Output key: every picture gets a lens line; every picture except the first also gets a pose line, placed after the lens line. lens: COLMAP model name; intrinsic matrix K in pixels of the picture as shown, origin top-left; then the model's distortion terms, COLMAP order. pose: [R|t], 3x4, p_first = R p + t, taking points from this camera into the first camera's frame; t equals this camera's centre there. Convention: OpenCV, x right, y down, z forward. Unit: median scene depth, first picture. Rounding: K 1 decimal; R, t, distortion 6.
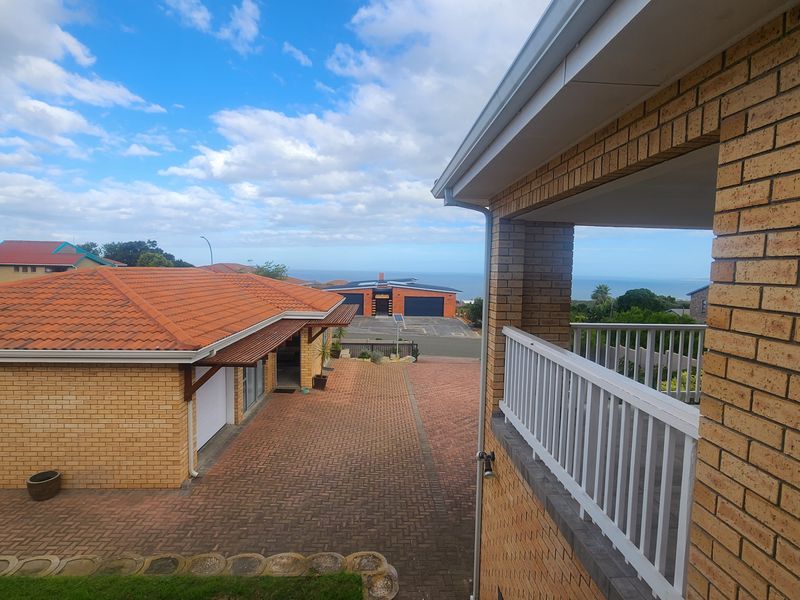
lens RADIAL K [[435.0, 0, 404.8], [0, 435.0, 299.3], [0, 0, 1]] dist [-0.001435, -0.000364]
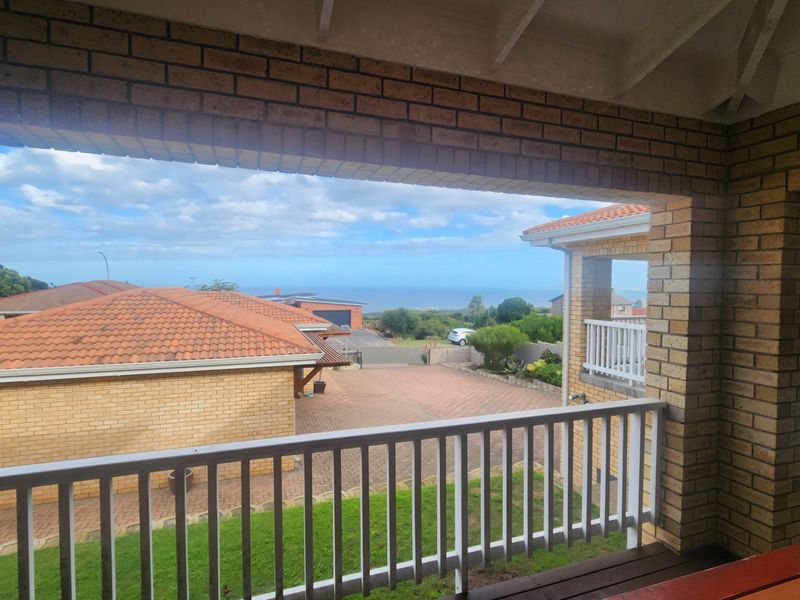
lens RADIAL K [[435.0, 0, 404.8], [0, 435.0, 299.3], [0, 0, 1]] dist [-0.001435, -0.000364]
pose [[0.958193, -0.025354, 0.284997, -0.112446], [0.033979, 0.999101, -0.025360, 0.000372], [-0.284098, 0.033984, 0.958193, -0.052864]]
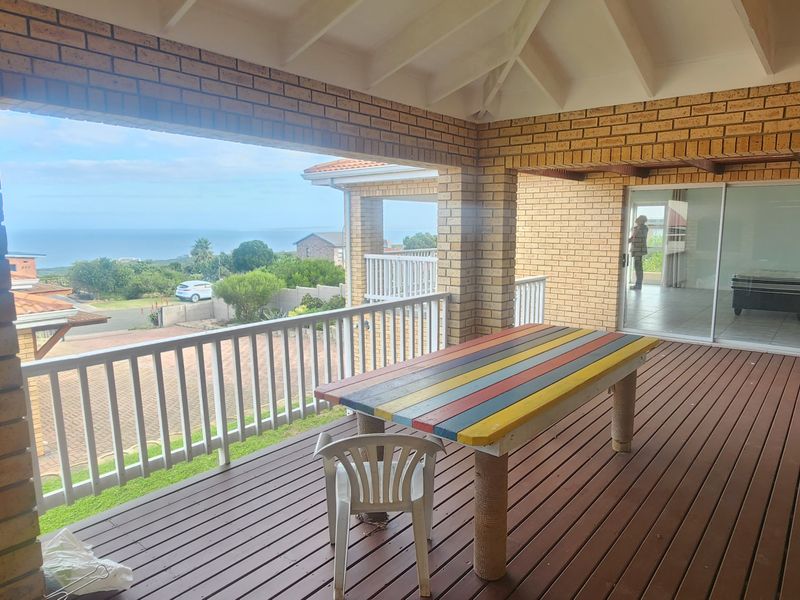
lens RADIAL K [[530.8, 0, 407.8], [0, 530.8, 298.9], [0, 0, 1]] dist [0.000170, -0.001375]
pose [[0.672028, -0.126134, 0.729705, -0.161804], [0.069025, 0.991767, 0.107863, 0.002227], [-0.737302, -0.022119, 0.675201, -0.083332]]
